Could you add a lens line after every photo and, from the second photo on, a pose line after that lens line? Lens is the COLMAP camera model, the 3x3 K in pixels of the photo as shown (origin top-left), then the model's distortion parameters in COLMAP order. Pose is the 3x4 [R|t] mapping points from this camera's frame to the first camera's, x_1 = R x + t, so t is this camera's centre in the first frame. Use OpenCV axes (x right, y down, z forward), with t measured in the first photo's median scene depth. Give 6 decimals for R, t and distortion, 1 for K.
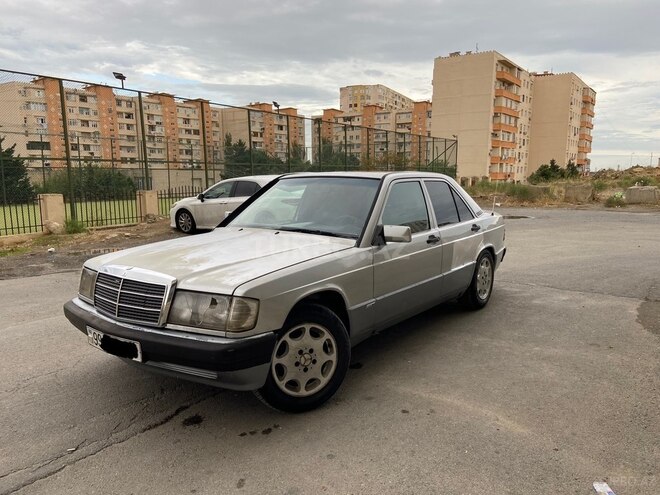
lens RADIAL K [[494.0, 0, 331.7], [0, 494.0, 252.0], [0, 0, 1]] dist [0.126547, -0.160097]
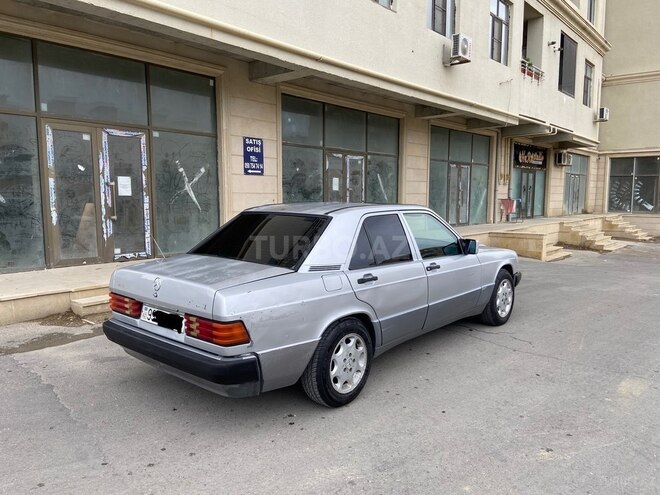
lens RADIAL K [[494.0, 0, 326.7], [0, 494.0, 250.8], [0, 0, 1]] dist [0.126547, -0.160097]
pose [[-0.995788, -0.004675, 0.091570, 0.000644], [0.019864, 0.963979, 0.265236, -0.021822], [-0.089511, 0.265937, -0.959826, 0.129875]]
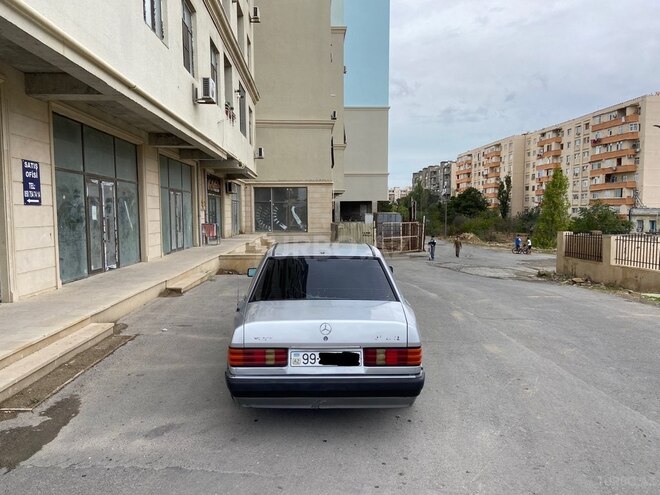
lens RADIAL K [[494.0, 0, 326.5], [0, 494.0, 249.1], [0, 0, 1]] dist [0.126547, -0.160097]
pose [[-0.793852, 0.052064, -0.605878, 0.051258], [-0.088667, 0.975770, 0.200026, -0.025314], [0.601612, 0.212513, -0.770001, 0.125766]]
